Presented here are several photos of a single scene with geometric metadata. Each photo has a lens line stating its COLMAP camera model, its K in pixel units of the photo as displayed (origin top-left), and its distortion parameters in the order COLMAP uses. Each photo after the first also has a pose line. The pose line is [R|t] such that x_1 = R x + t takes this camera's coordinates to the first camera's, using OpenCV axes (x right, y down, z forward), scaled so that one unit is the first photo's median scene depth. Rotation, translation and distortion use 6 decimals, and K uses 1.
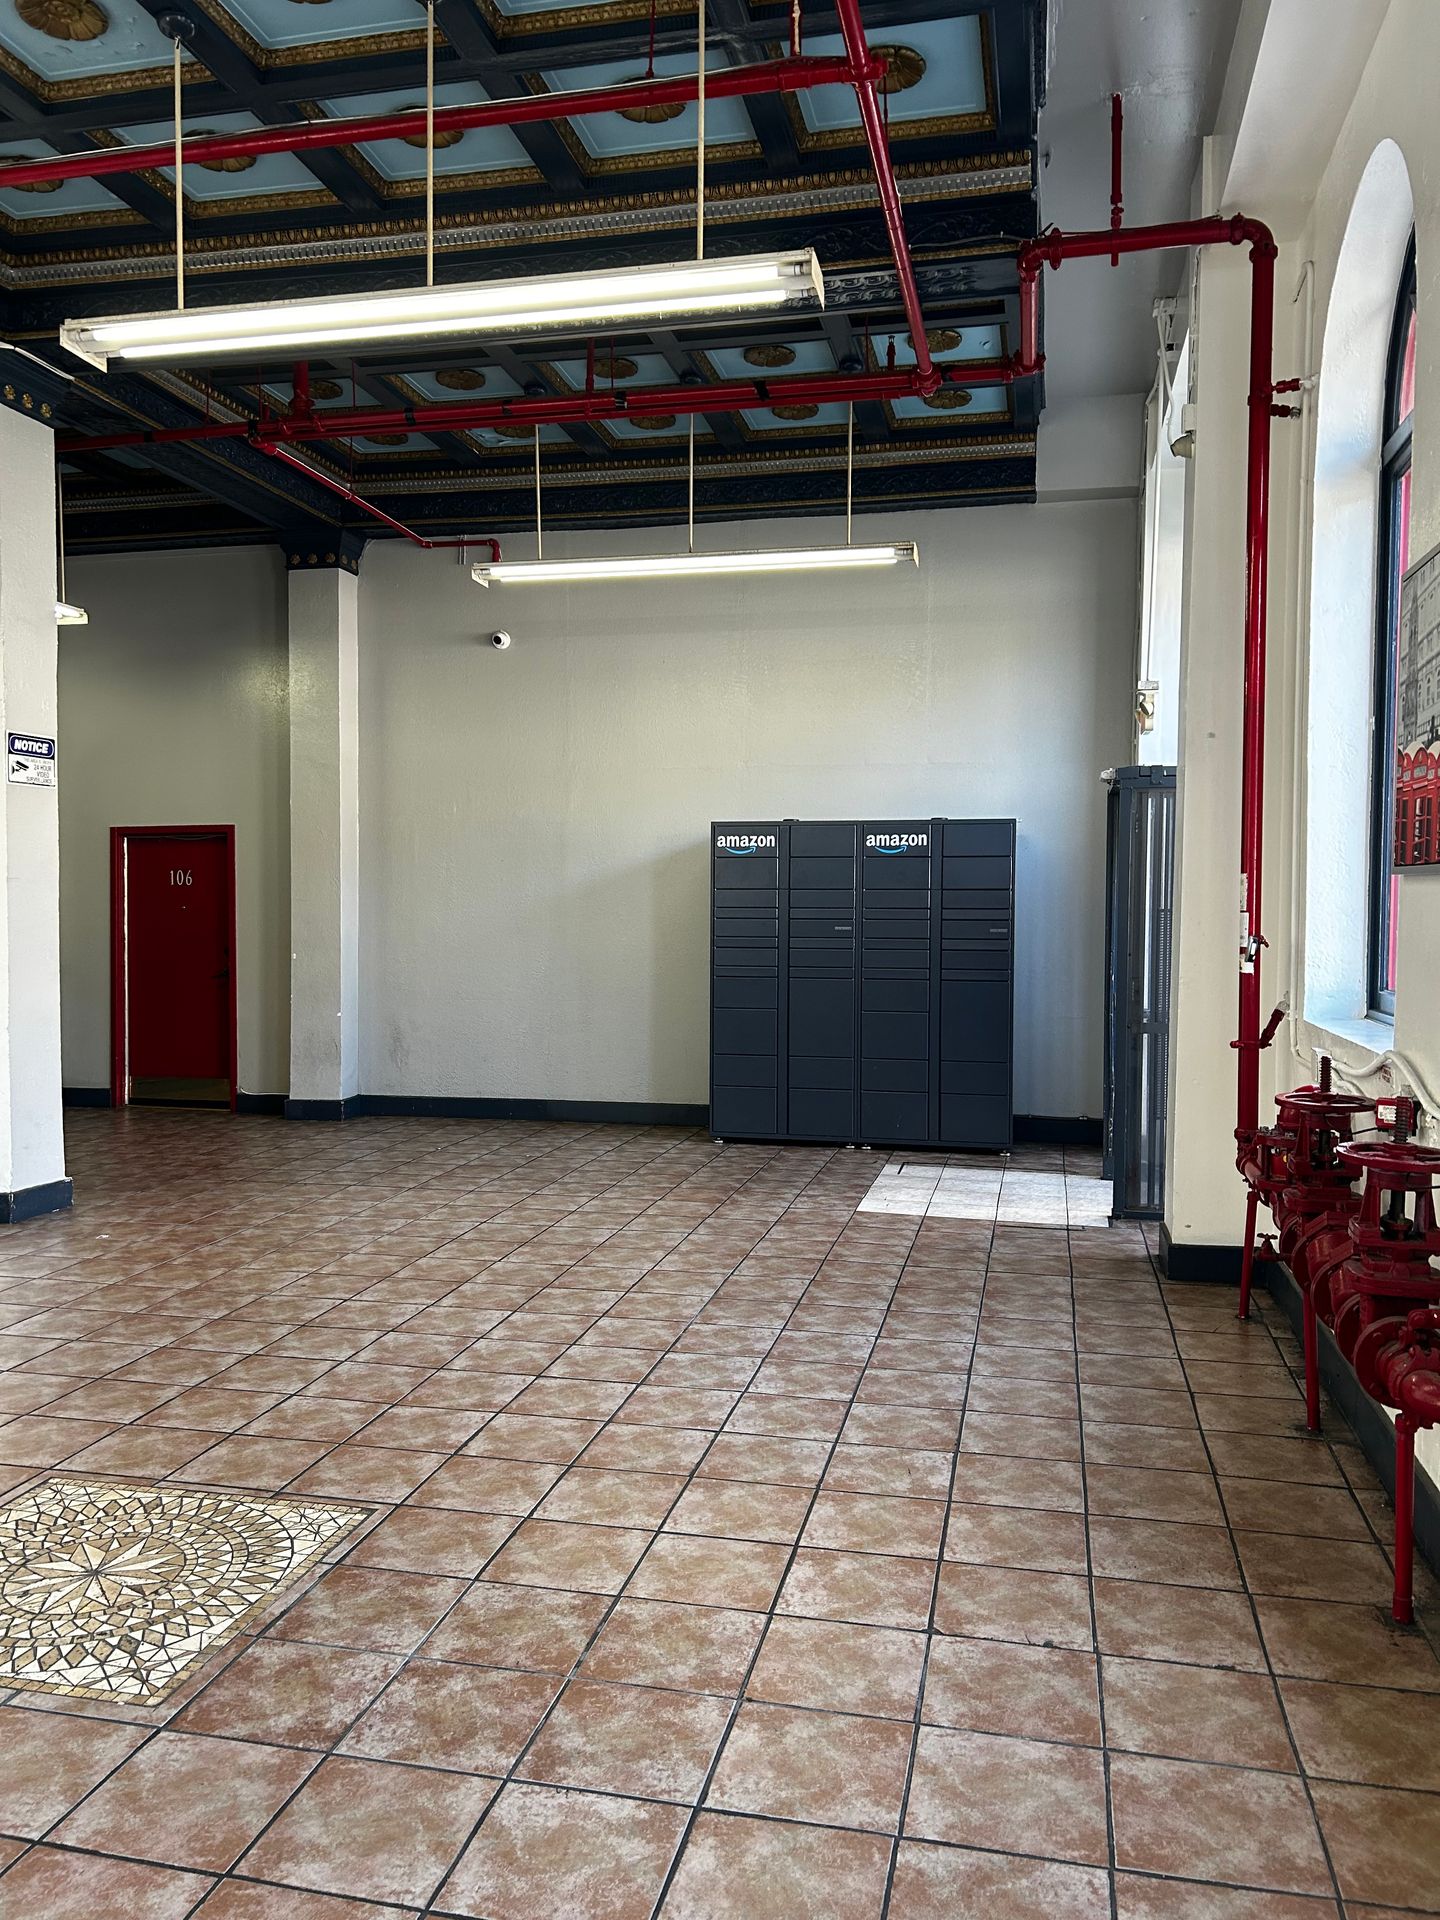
lens RADIAL K [[1441.4, 0, 720.1], [0, 1441.4, 964.2], [0, 0, 1]] dist [0.051906, -0.057024]
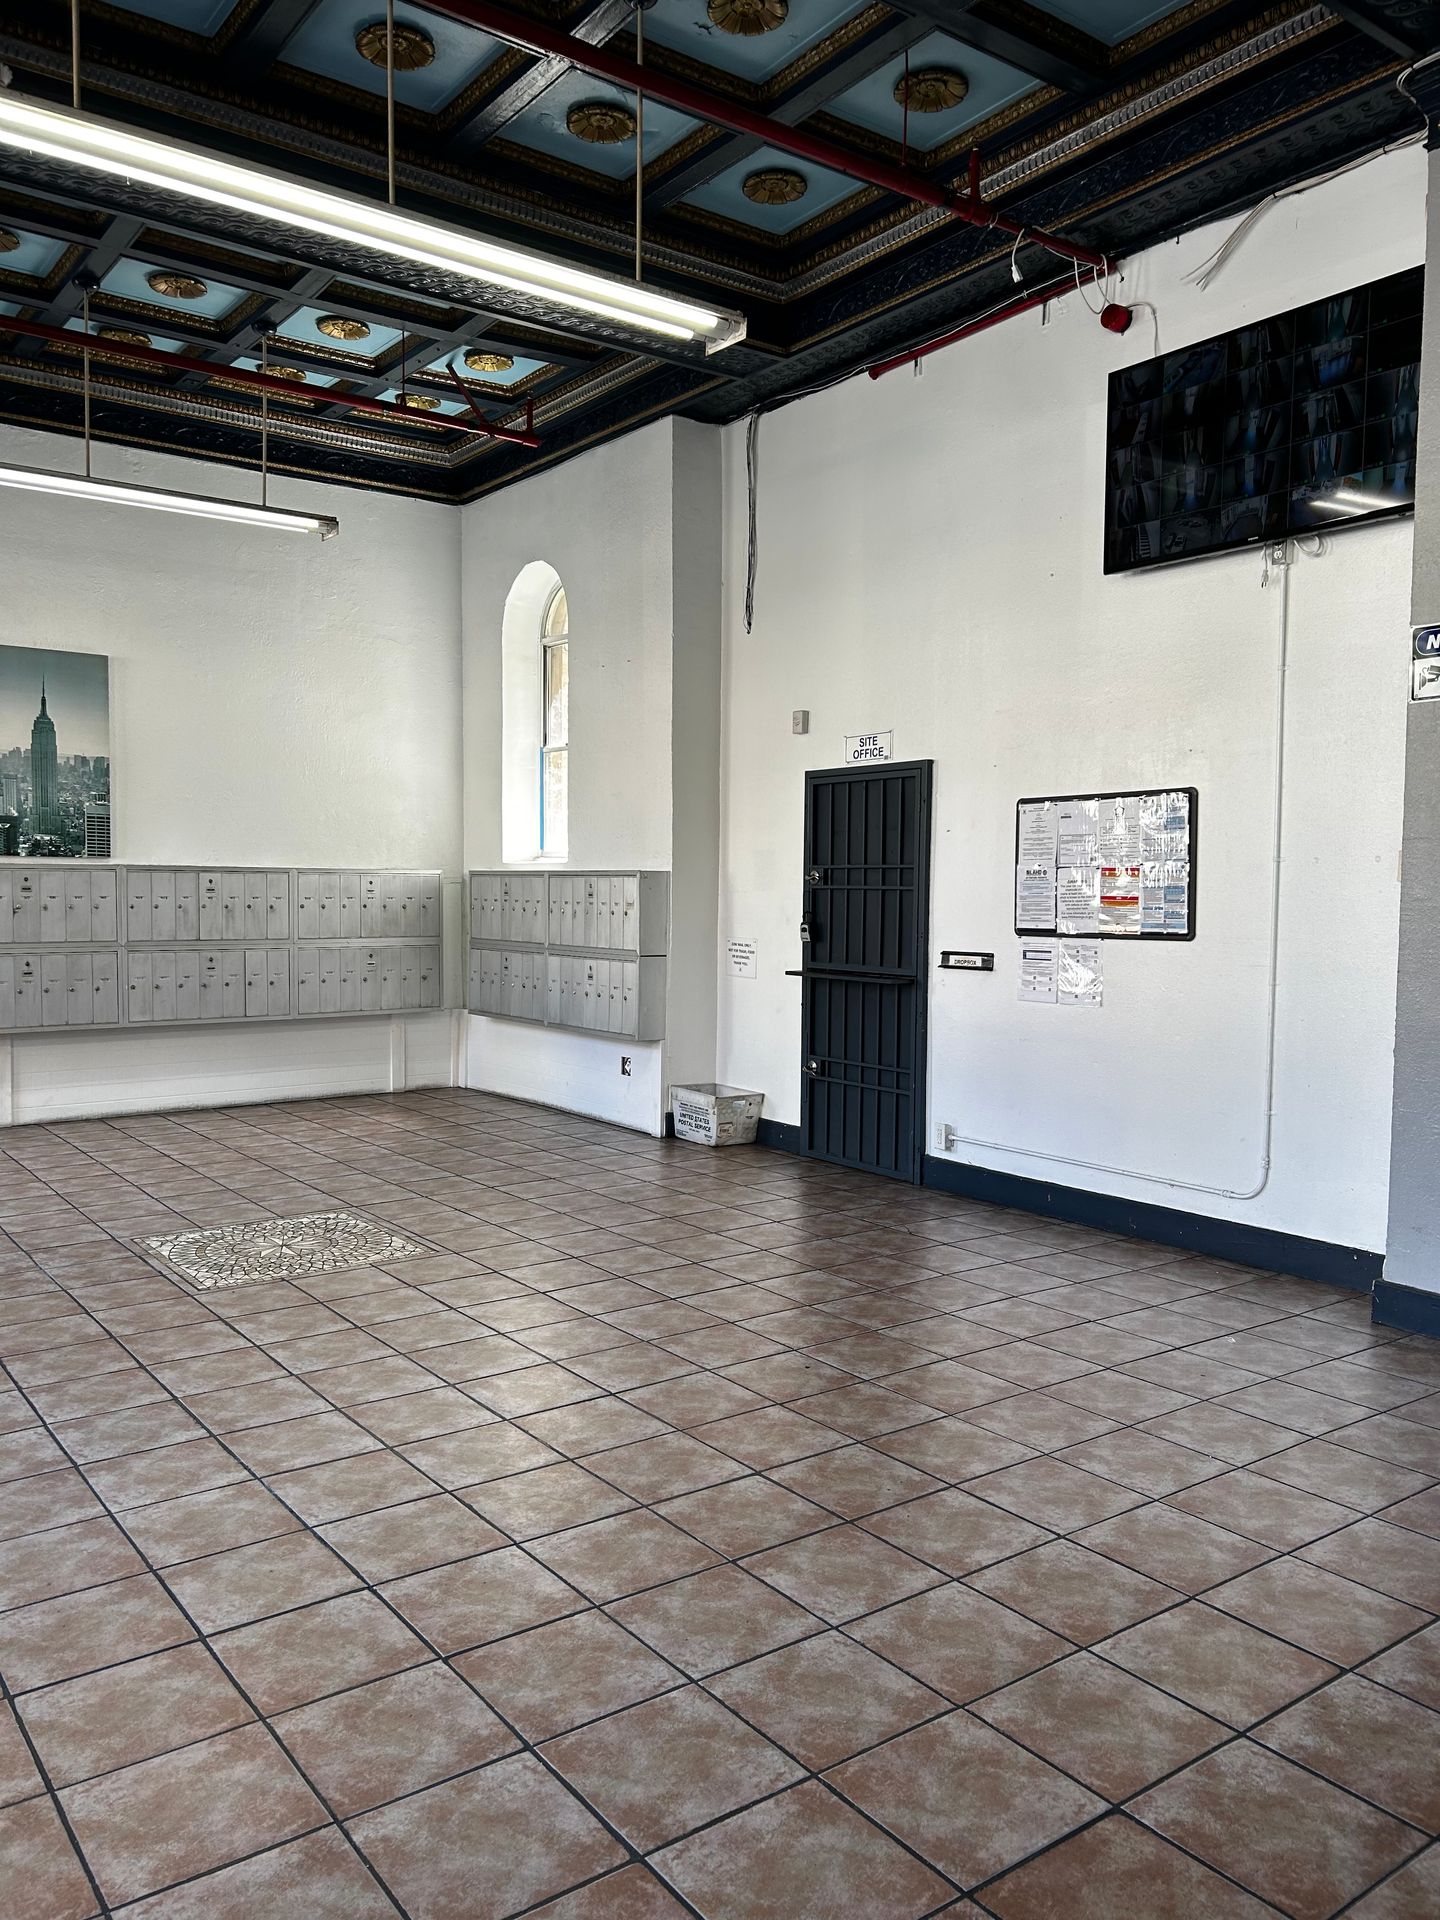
lens RADIAL K [[1441.4, 0, 717.6], [0, 1441.4, 976.5], [0, 0, 1]] dist [0.051906, -0.057024]
pose [[-0.654731, 0.037623, -0.754925, 0.373351], [-0.042538, 0.995343, 0.086498, -0.056369], [0.754664, 0.088746, -0.650082, 1.729856]]
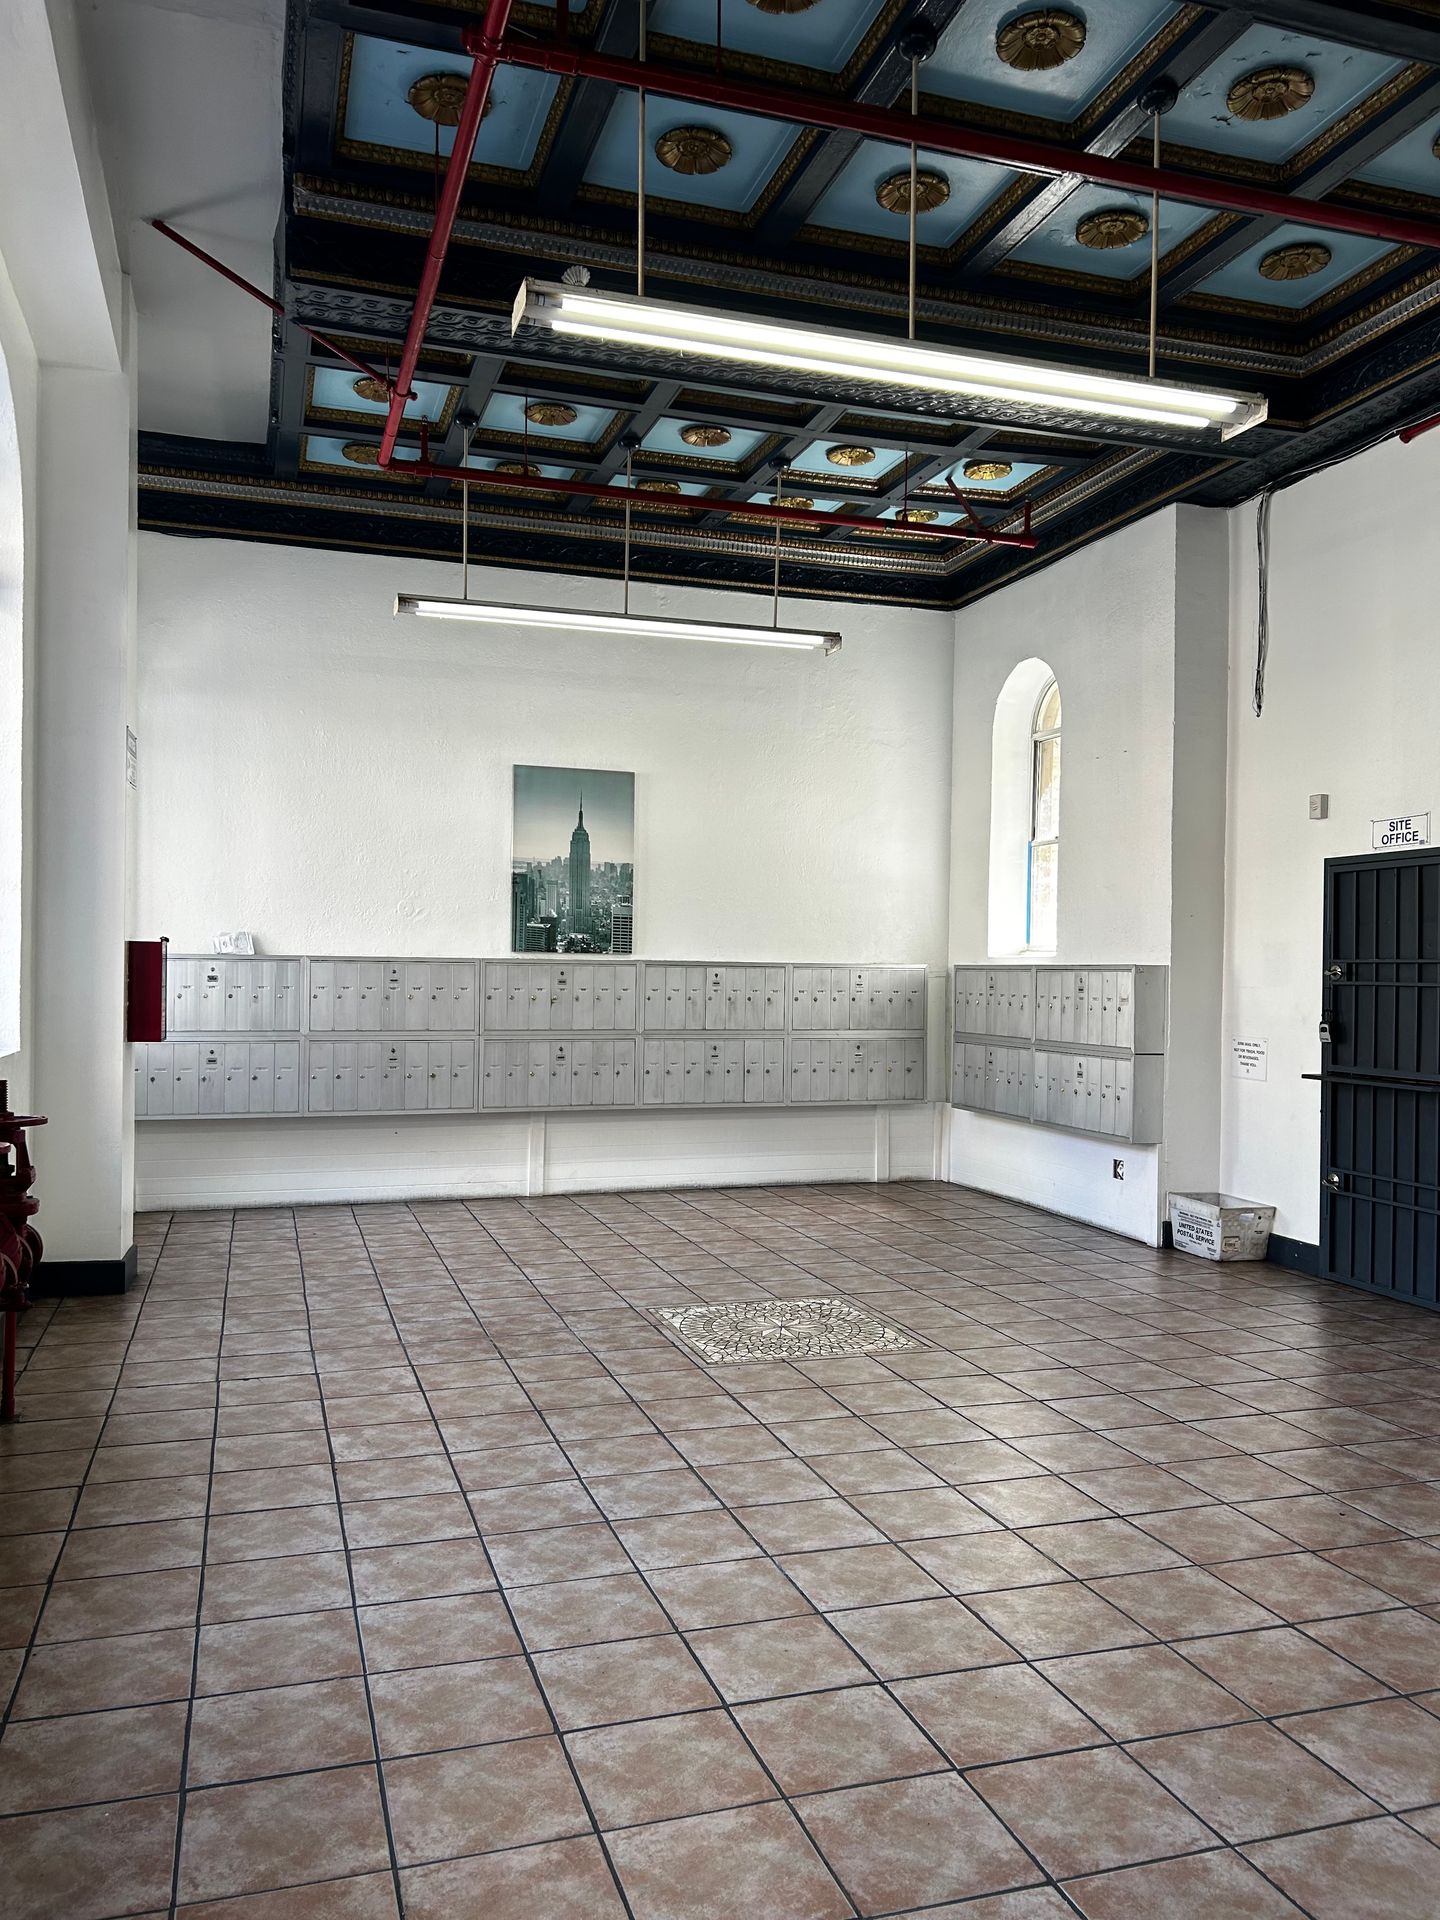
lens RADIAL K [[1441.4, 0, 713.8], [0, 1441.4, 976.1], [0, 0, 1]] dist [0.051906, -0.057024]
pose [[-0.862791, -0.013564, -0.505379, 0.392778], [-0.036620, 0.998691, 0.035713, -0.058886], [0.504233, 0.049320, -0.862158, 1.723465]]
